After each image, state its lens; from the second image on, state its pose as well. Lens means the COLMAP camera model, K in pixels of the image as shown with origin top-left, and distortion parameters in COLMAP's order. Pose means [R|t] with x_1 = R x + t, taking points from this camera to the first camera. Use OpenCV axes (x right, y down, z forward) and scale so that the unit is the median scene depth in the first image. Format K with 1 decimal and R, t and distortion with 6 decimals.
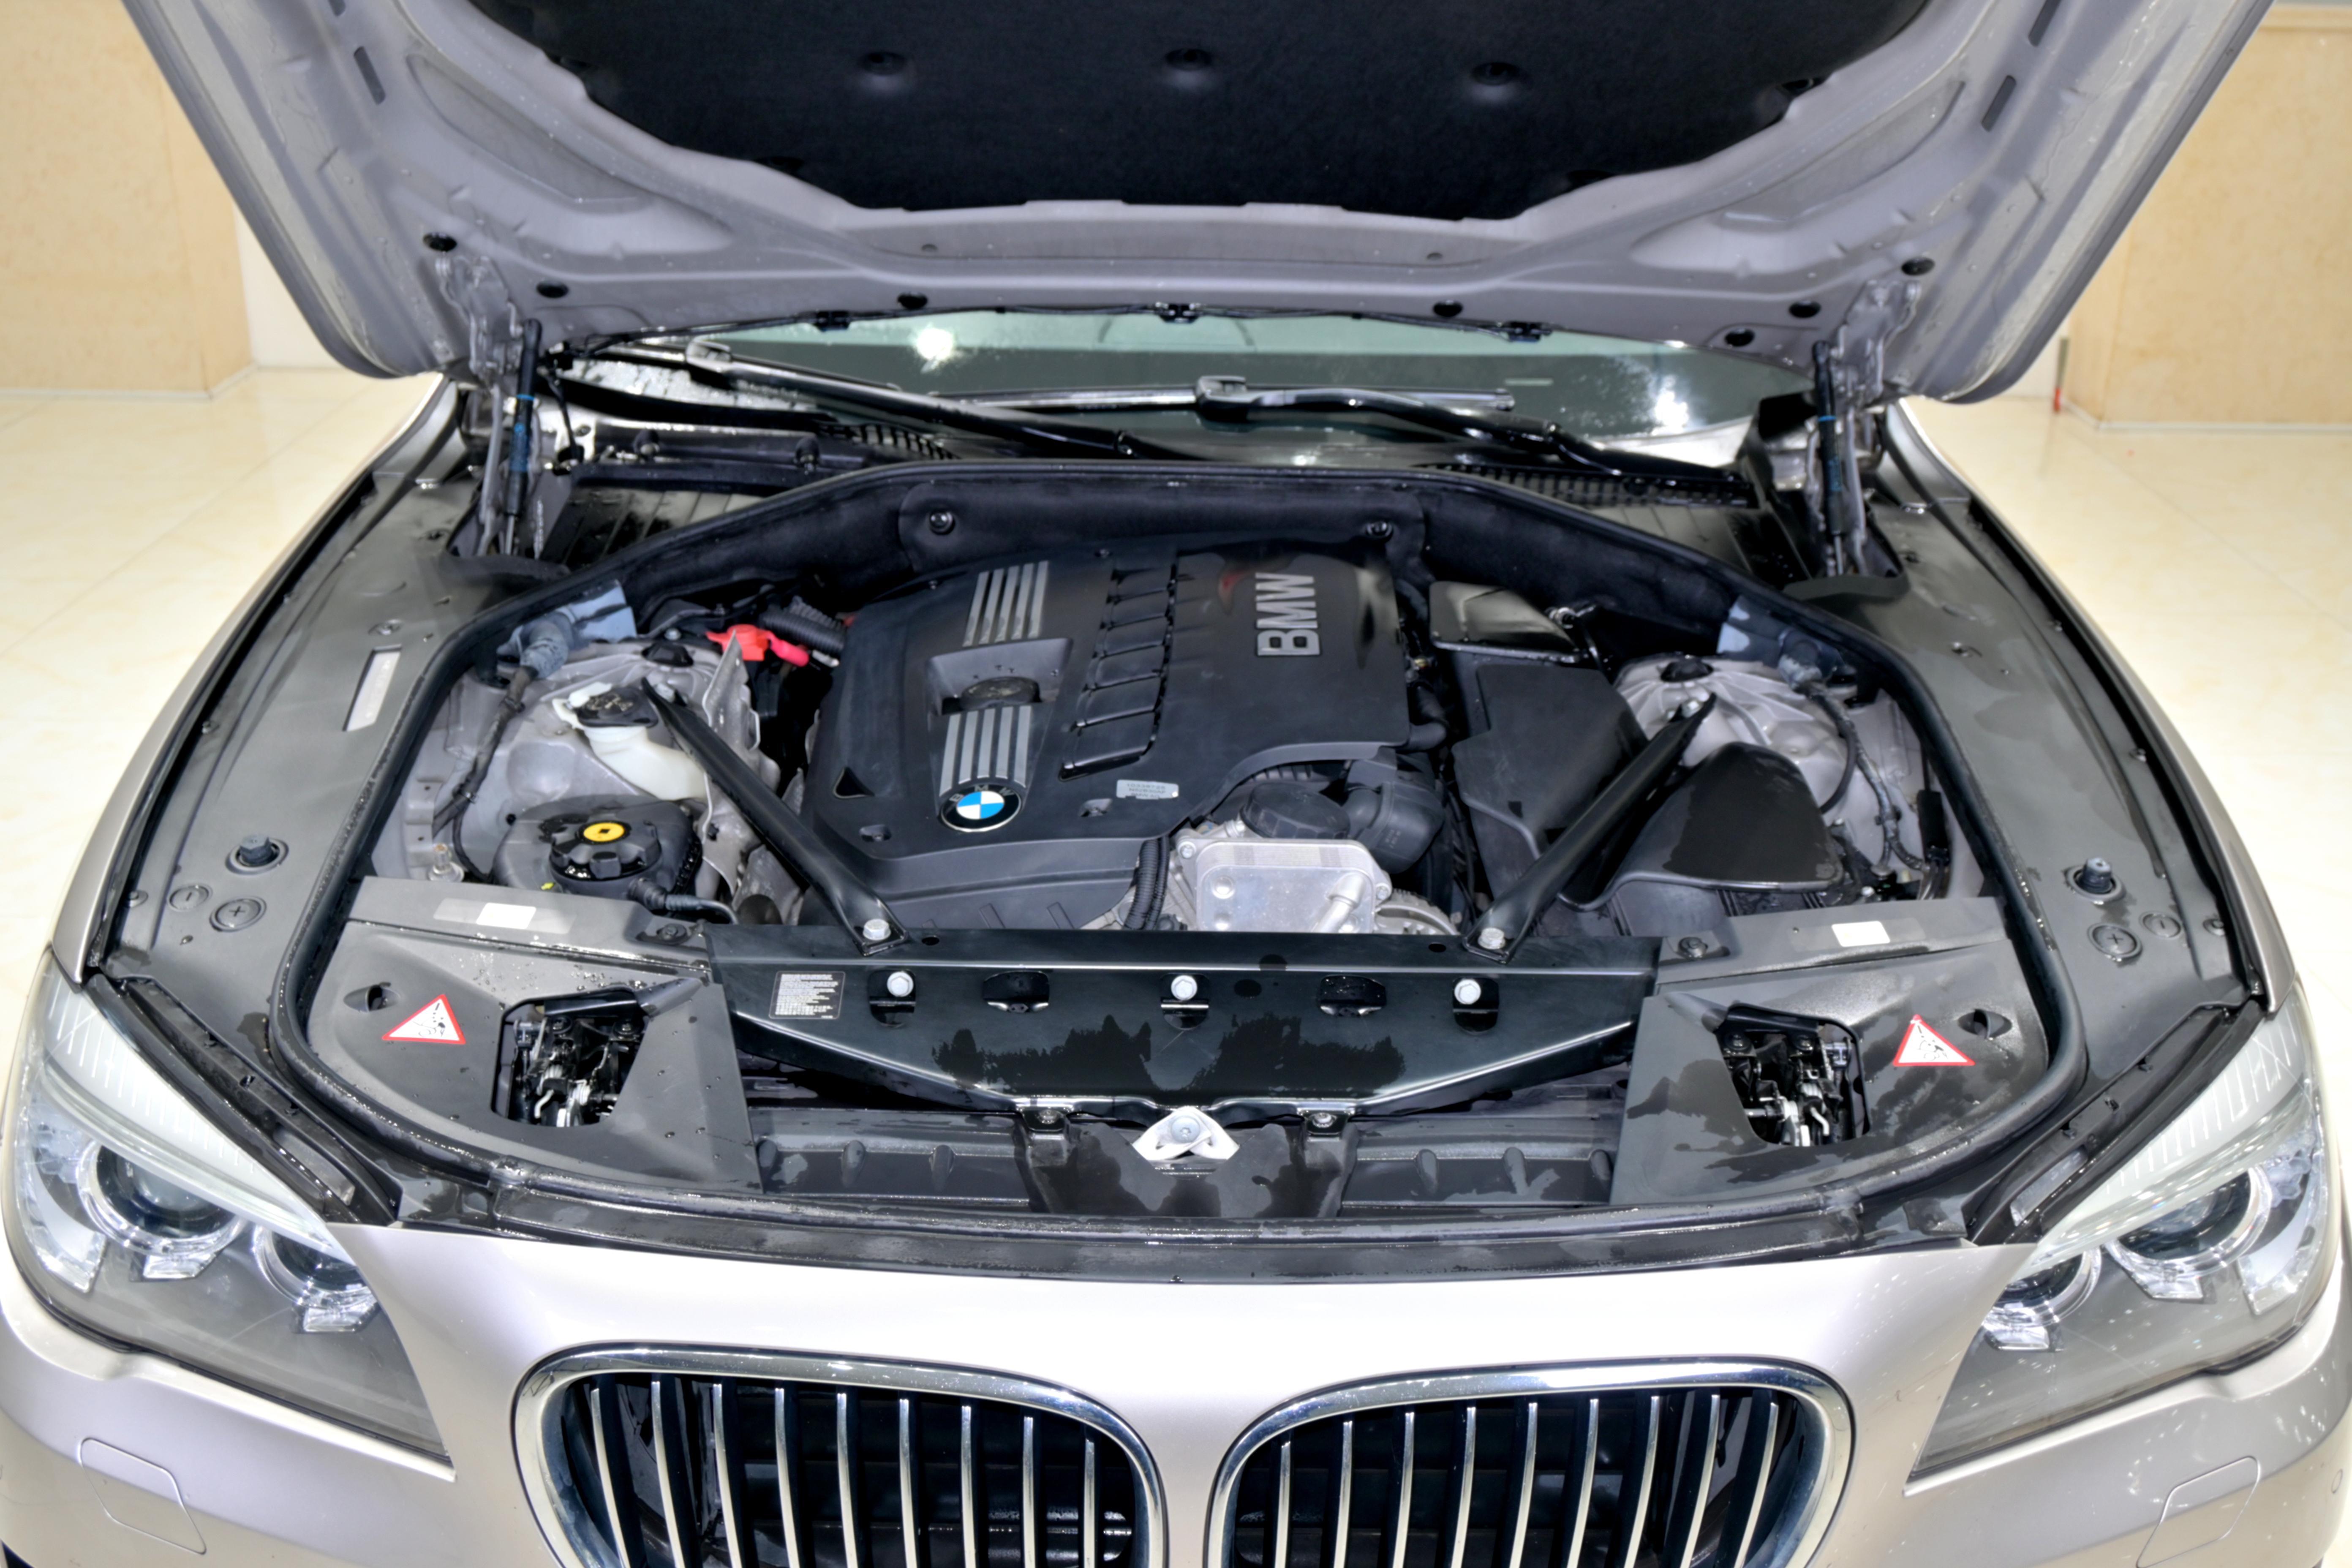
lens RADIAL K [[2269.5, 0, 1184.9], [0, 2269.5, 772.1], [0, 0, 1]] dist [-0.010323, 0.000000]
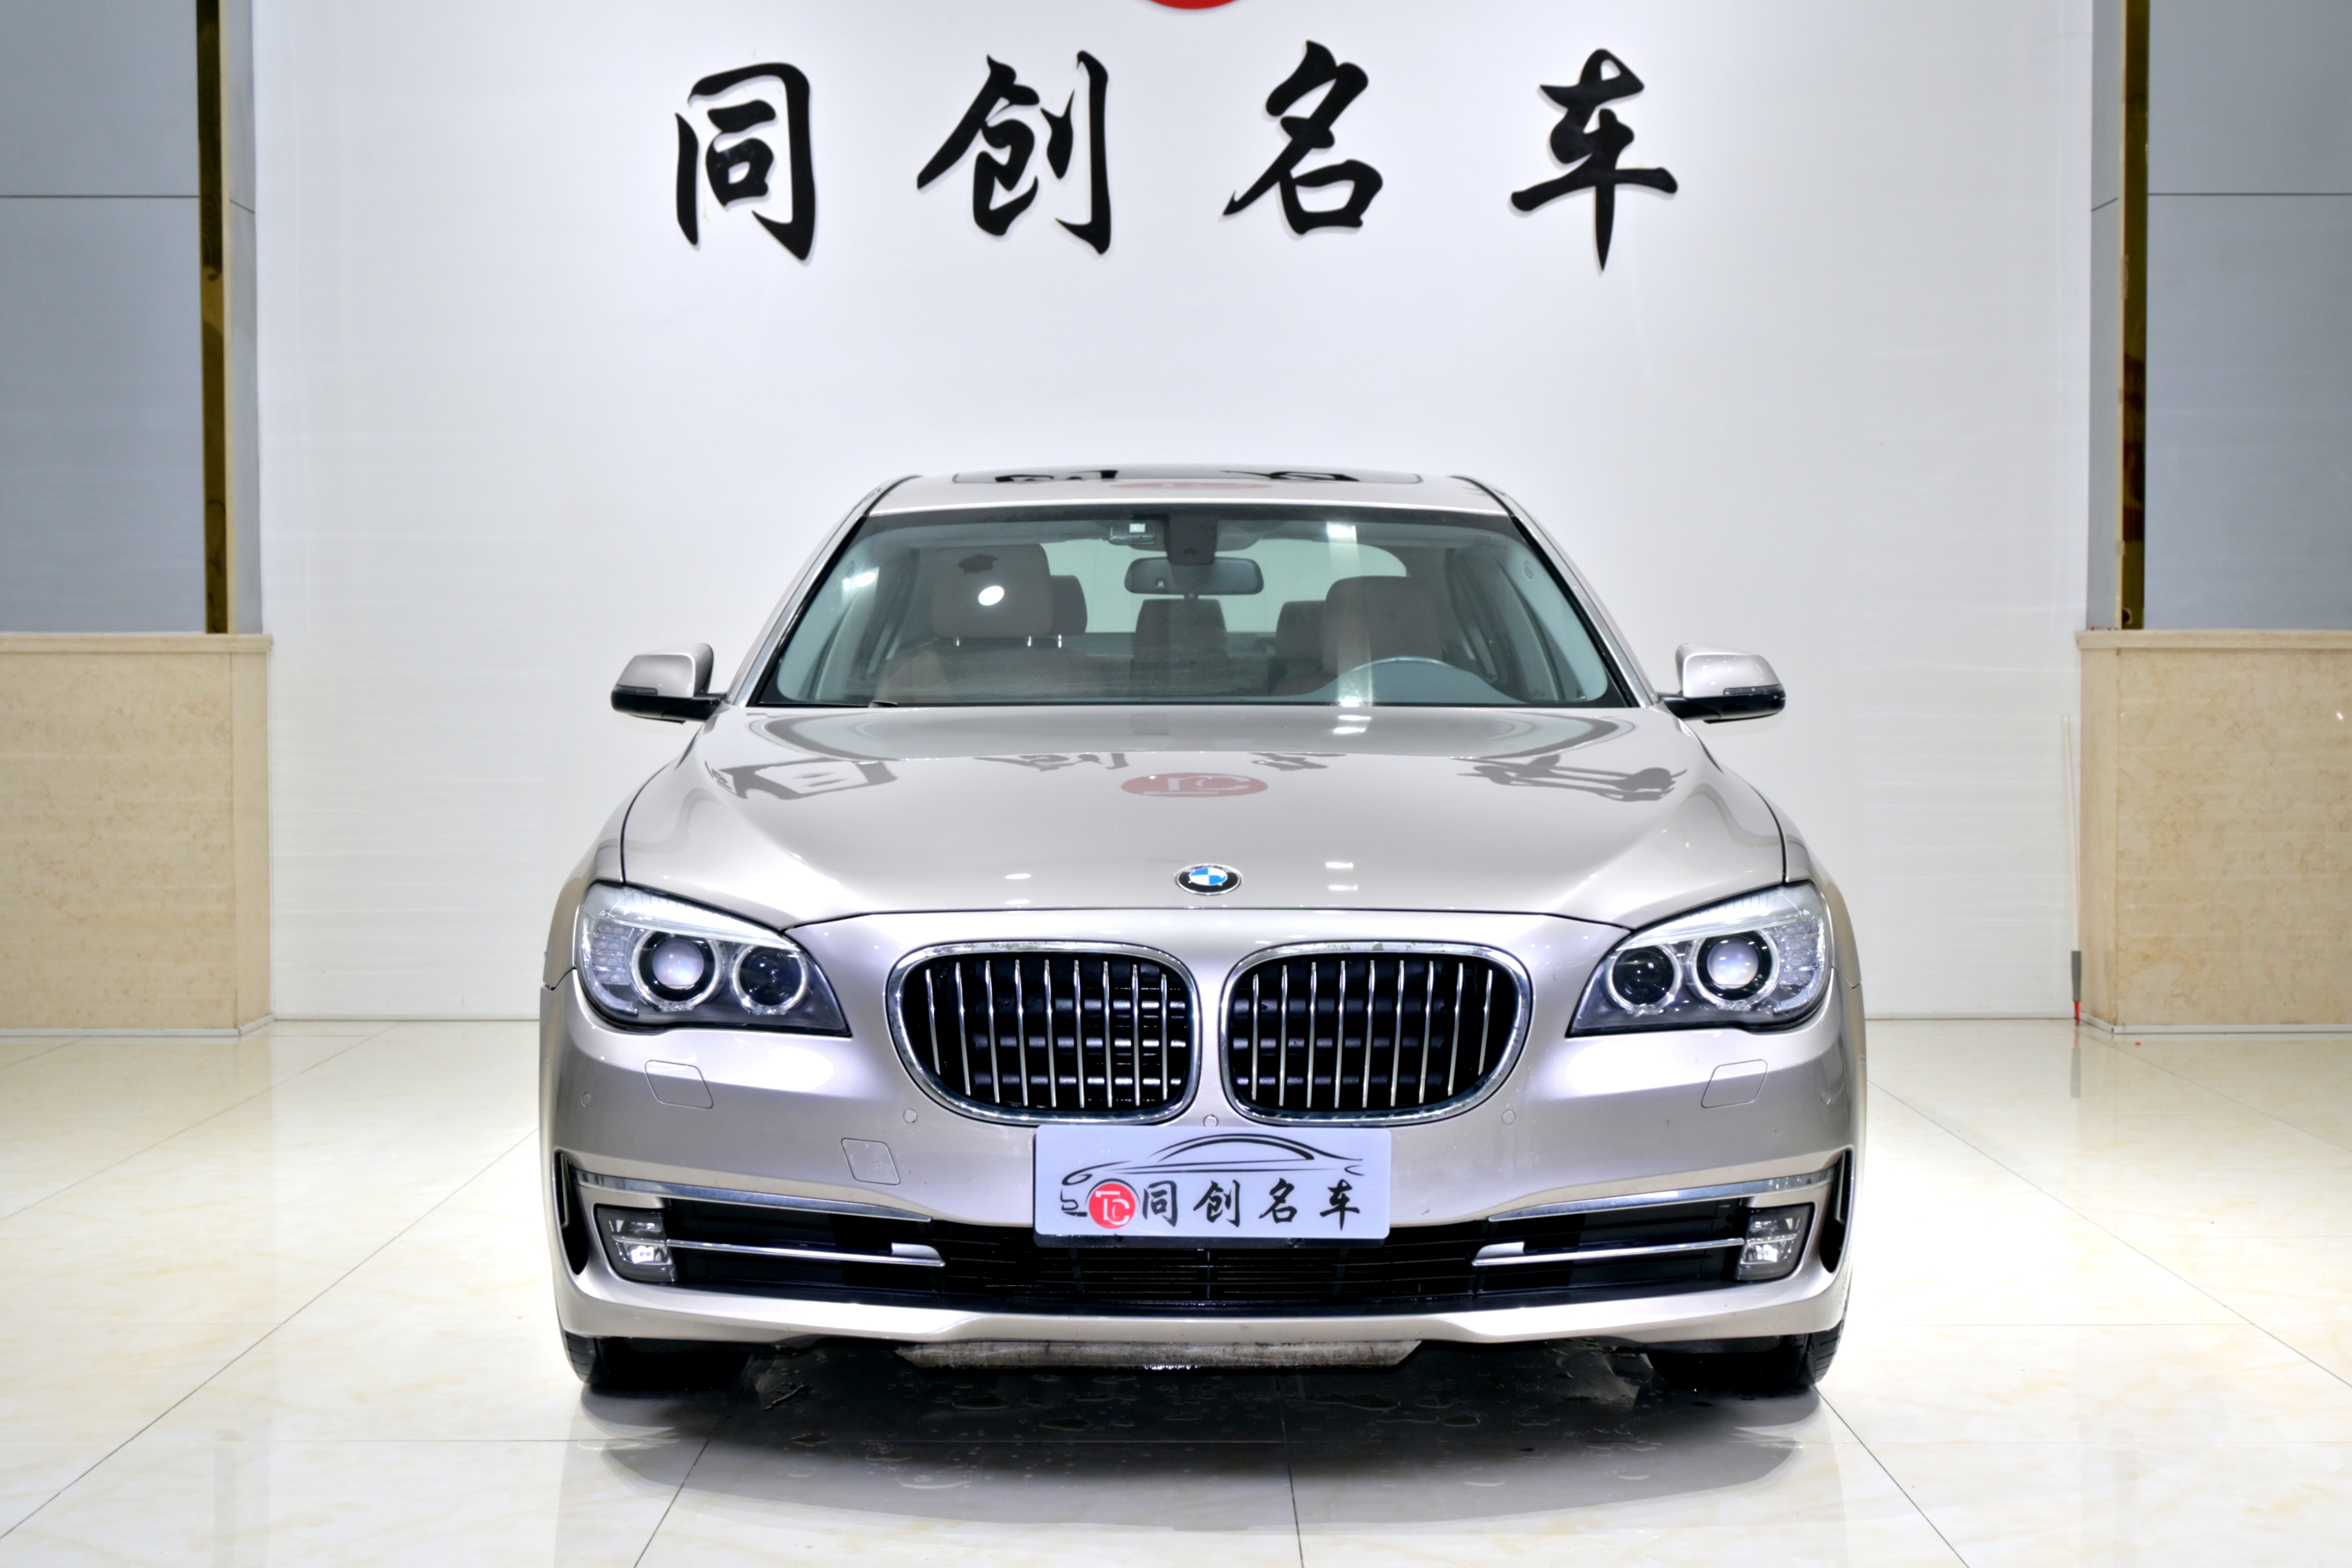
lens RADIAL K [[3224.6, 0, 1189.3], [0, 3224.6, 784.0], [0, 0, 1]] dist [-0.026825, 0.000000]
pose [[0.999824, -0.018766, -0.000755, -0.003036], [0.017236, 0.932756, -0.360096, 0.254546], [0.007462, 0.360019, 0.932915, -0.376213]]
